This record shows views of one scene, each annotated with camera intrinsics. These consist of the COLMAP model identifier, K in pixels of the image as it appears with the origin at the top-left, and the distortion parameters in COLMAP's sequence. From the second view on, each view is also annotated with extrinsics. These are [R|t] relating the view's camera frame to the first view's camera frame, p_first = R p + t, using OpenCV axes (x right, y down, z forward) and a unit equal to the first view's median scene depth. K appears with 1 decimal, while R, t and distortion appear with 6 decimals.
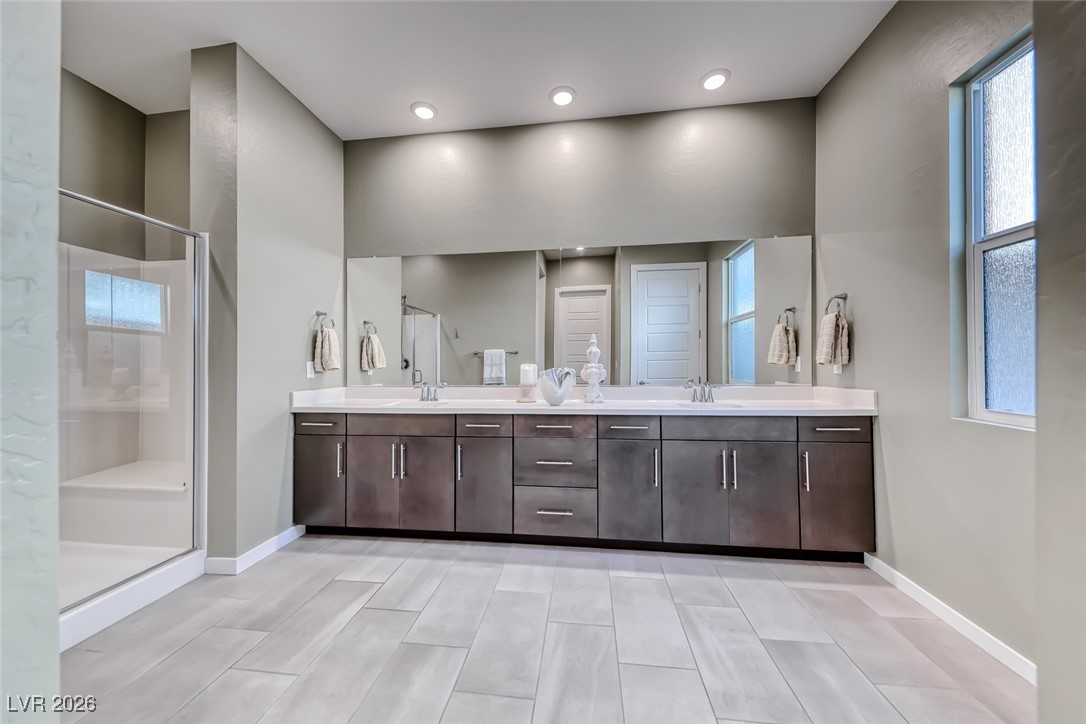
lens RADIAL K [[372.4, 0, 537.0], [0, 372.4, 362.1], [0, 0, 1]] dist [0.016011, -0.005521]
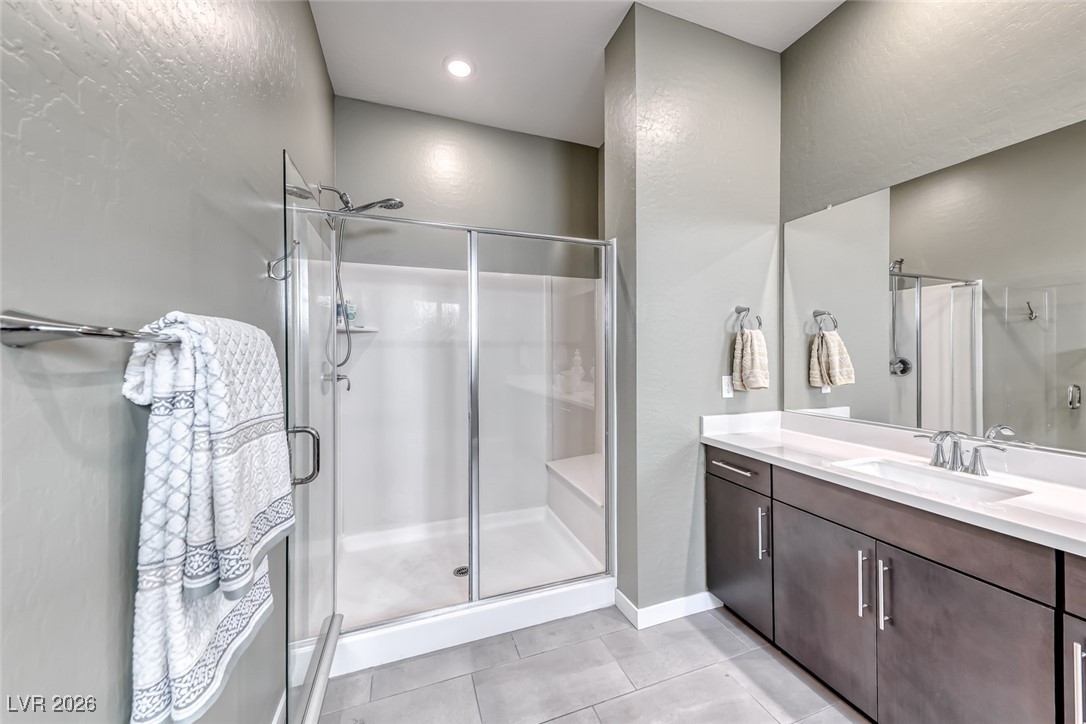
lens RADIAL K [[372.4, 0, 546.4], [0, 372.4, 351.2], [0, 0, 1]] dist [0.016011, -0.005521]
pose [[0.449122, -0.001444, -0.893469, -0.107195], [0.006080, 0.999980, 0.001440, -0.055492], [0.893450, -0.006079, 0.449122, 0.356365]]
